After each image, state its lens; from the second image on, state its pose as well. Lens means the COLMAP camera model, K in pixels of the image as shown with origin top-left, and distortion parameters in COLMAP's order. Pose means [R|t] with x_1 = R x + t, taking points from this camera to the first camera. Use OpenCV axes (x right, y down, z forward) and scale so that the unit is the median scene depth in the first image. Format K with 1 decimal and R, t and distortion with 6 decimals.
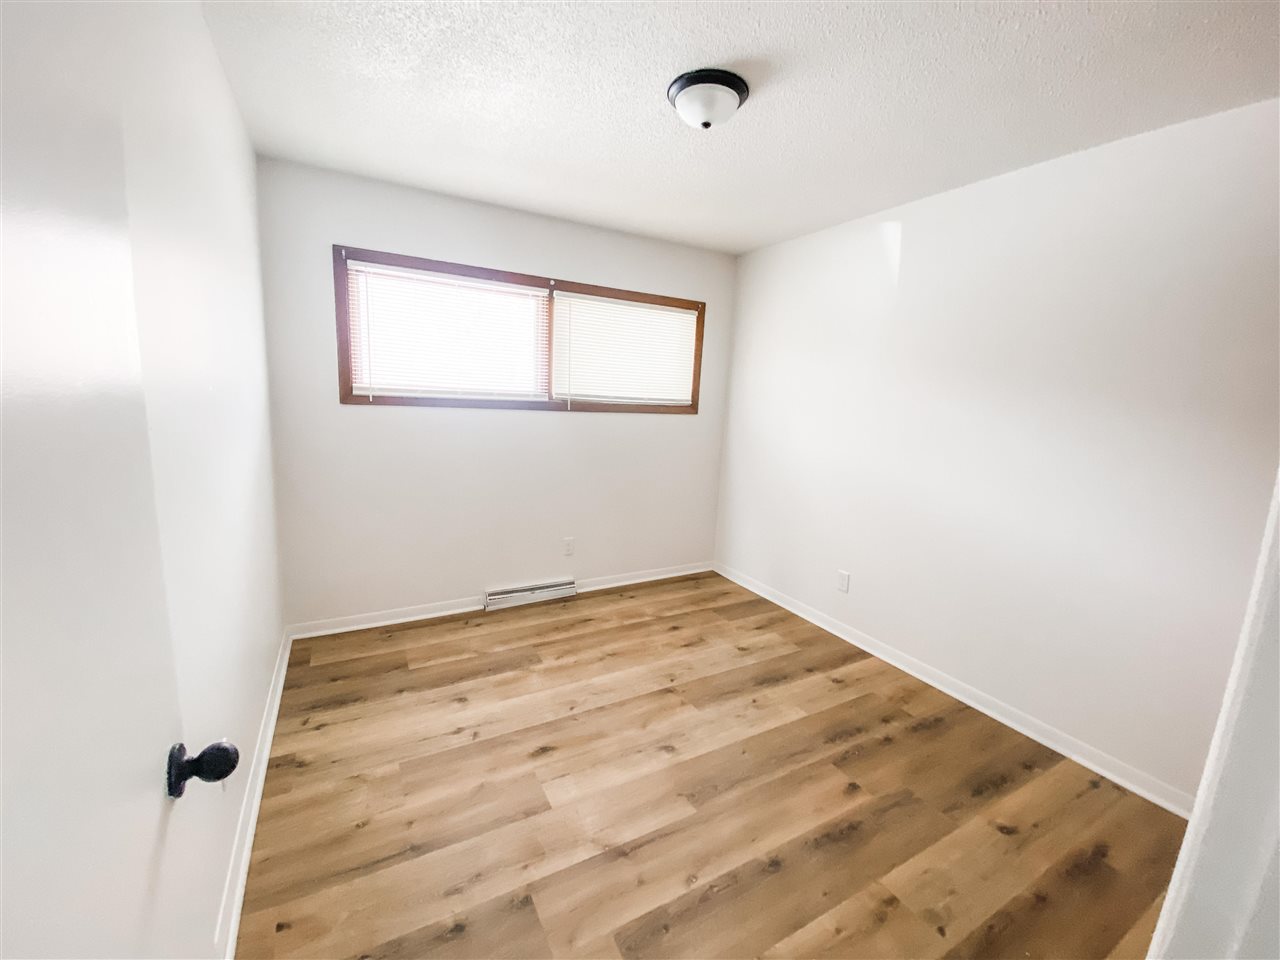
lens RADIAL K [[521.1, 0, 644.3], [0, 521.1, 480.2], [0, 0, 1]] dist [-0.001811, -0.000301]
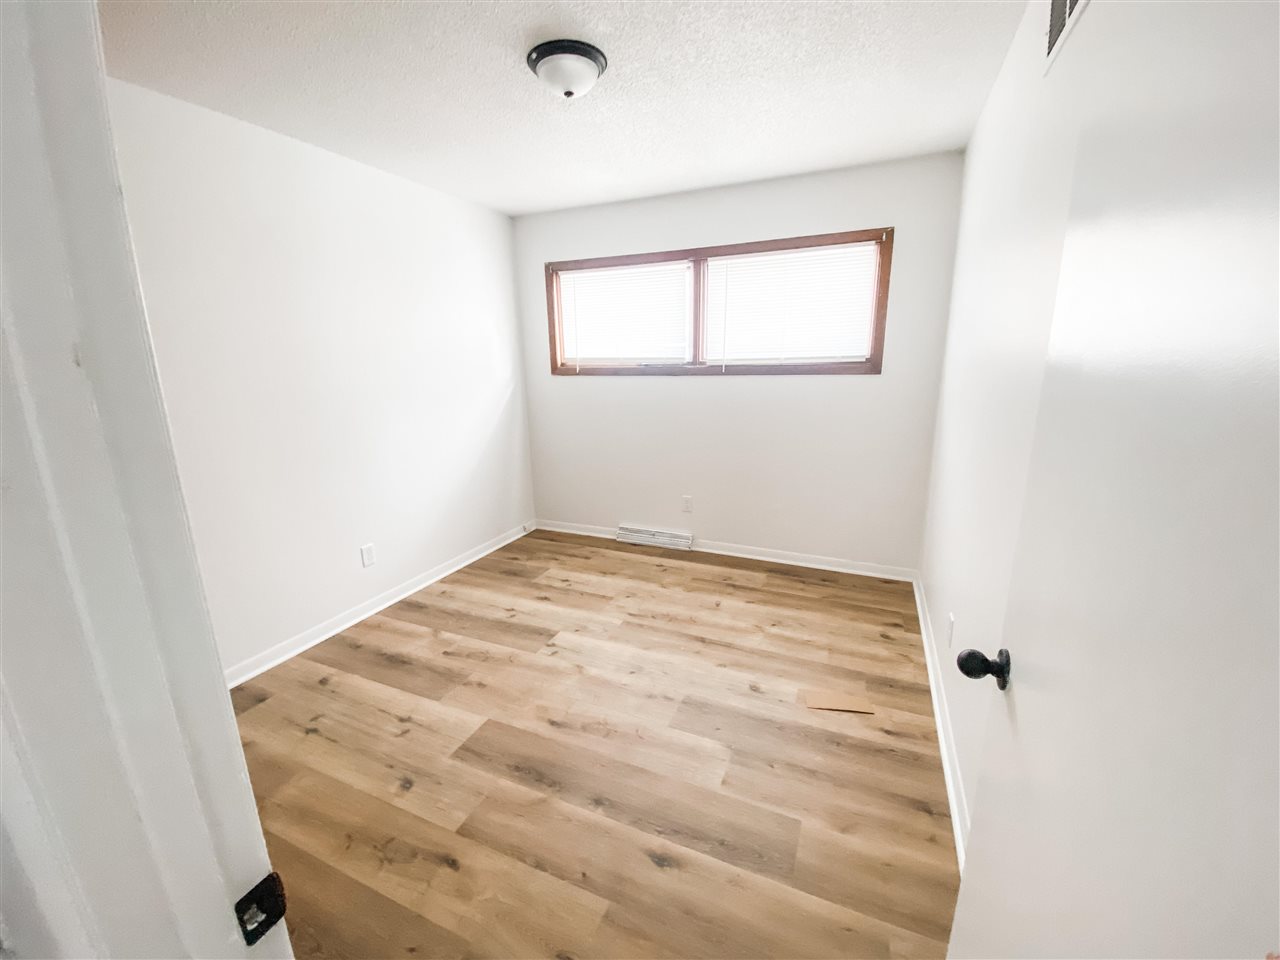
lens RADIAL K [[521.1, 0, 645.8], [0, 521.1, 469.2], [0, 0, 1]] dist [-0.001811, -0.000301]
pose [[0.590186, 0.118733, -0.798488, 0.635852], [-0.086072, 0.992741, 0.083999, -0.023707], [0.802666, 0.019153, 0.596121, 0.293902]]
